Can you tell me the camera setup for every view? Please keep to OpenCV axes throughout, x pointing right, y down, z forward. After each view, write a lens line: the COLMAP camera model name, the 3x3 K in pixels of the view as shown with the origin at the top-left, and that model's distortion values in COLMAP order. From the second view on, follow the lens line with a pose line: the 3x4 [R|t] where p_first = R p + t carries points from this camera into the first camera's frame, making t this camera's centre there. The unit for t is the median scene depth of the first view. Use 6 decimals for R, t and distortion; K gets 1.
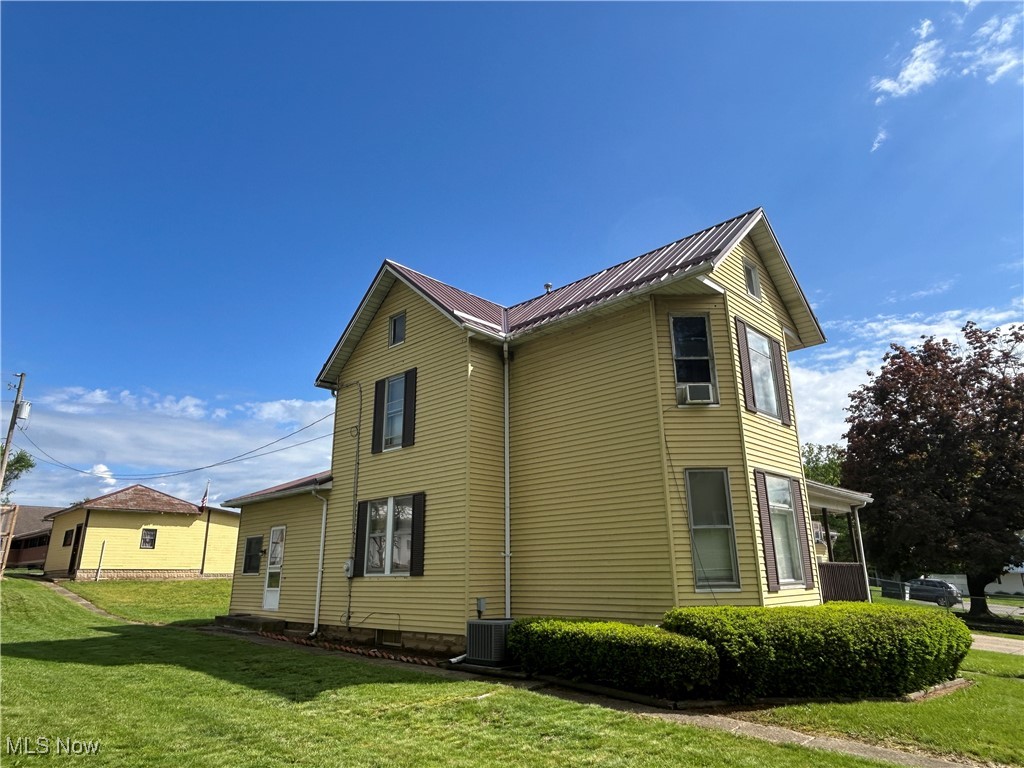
lens RADIAL K [[644.1, 0, 513.4], [0, 644.1, 377.7], [0, 0, 1]] dist [0.002855, -0.005638]
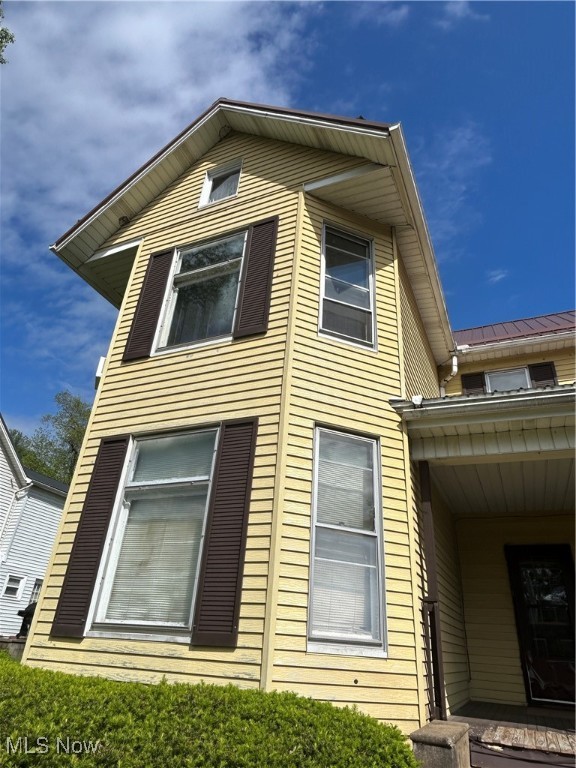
lens RADIAL K [[483.1, 0, 295.1], [0, 483.1, 385.9], [0, 0, 1]] dist [0.002855, -0.005638]
pose [[0.353873, -0.423050, -0.834148, 0.305905], [0.214385, 0.904801, -0.367933, 0.109946], [0.910392, -0.048627, 0.410880, 0.339290]]
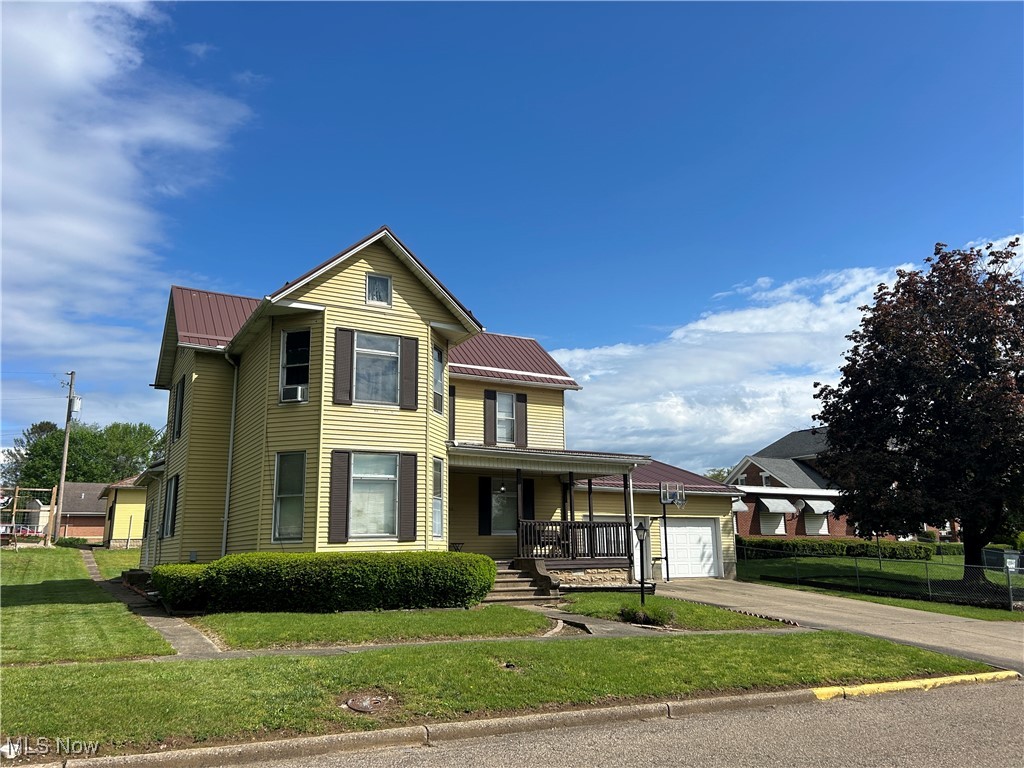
lens RADIAL K [[765.8, 0, 520.1], [0, 765.8, 371.7], [0, 0, 1]] dist [0.051759, -0.048230]
pose [[0.962772, -0.067469, -0.261761, 0.397683], [0.086842, 0.994218, 0.063151, -0.027112], [0.255986, -0.083532, 0.963065, -0.128431]]
